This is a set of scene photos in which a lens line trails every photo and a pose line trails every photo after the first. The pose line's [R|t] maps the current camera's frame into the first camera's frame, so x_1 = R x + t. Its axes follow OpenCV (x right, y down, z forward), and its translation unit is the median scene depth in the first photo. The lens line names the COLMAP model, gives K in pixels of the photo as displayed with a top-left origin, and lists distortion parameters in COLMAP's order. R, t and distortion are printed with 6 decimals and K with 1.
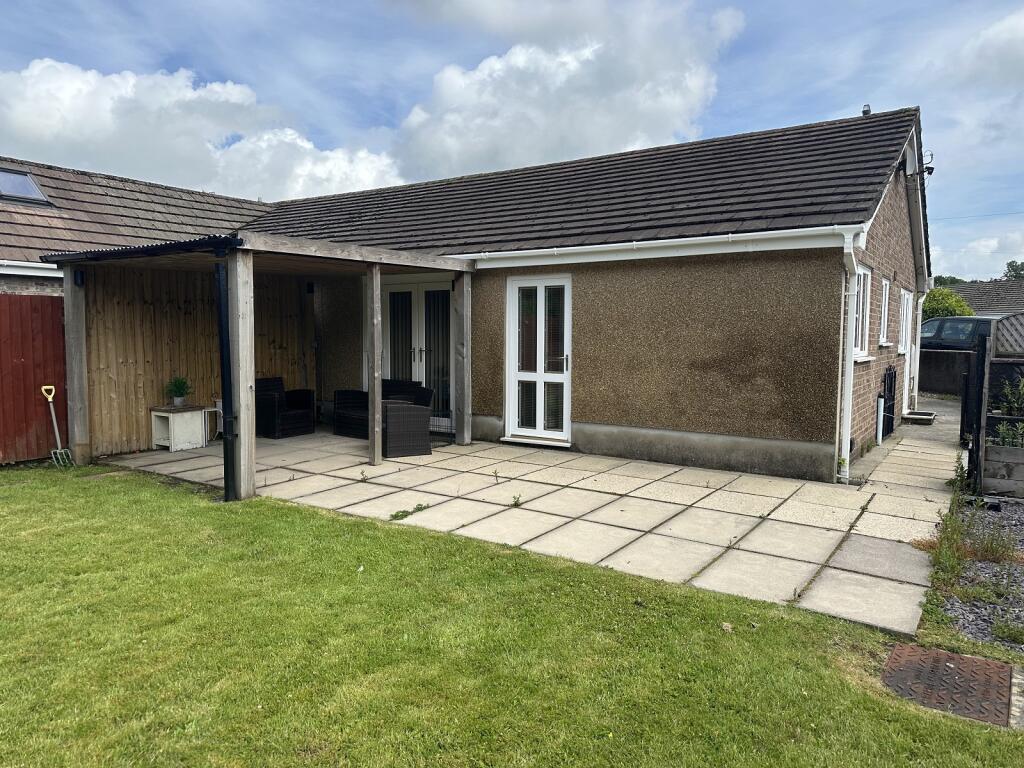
lens RADIAL K [[702.1, 0, 512.0], [0, 702.1, 384.0], [0, 0, 1]] dist [0.002010, -0.000750]
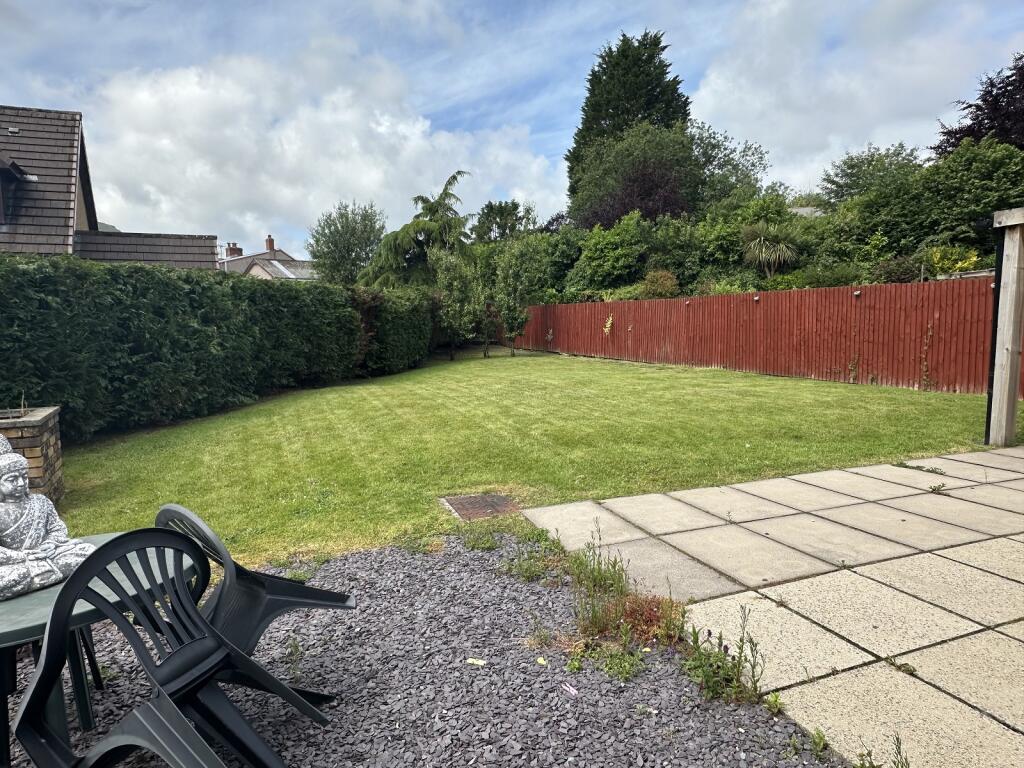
lens RADIAL K [[637.8, 0, 512.0], [0, 637.8, 384.0], [0, 0, 1]] dist [-0.001342, -0.000699]
pose [[-0.562770, 0.092513, -0.821420, 1.214520], [-0.049892, 0.988104, 0.145468, -0.065783], [0.825106, 0.122847, -0.551460, 1.252111]]
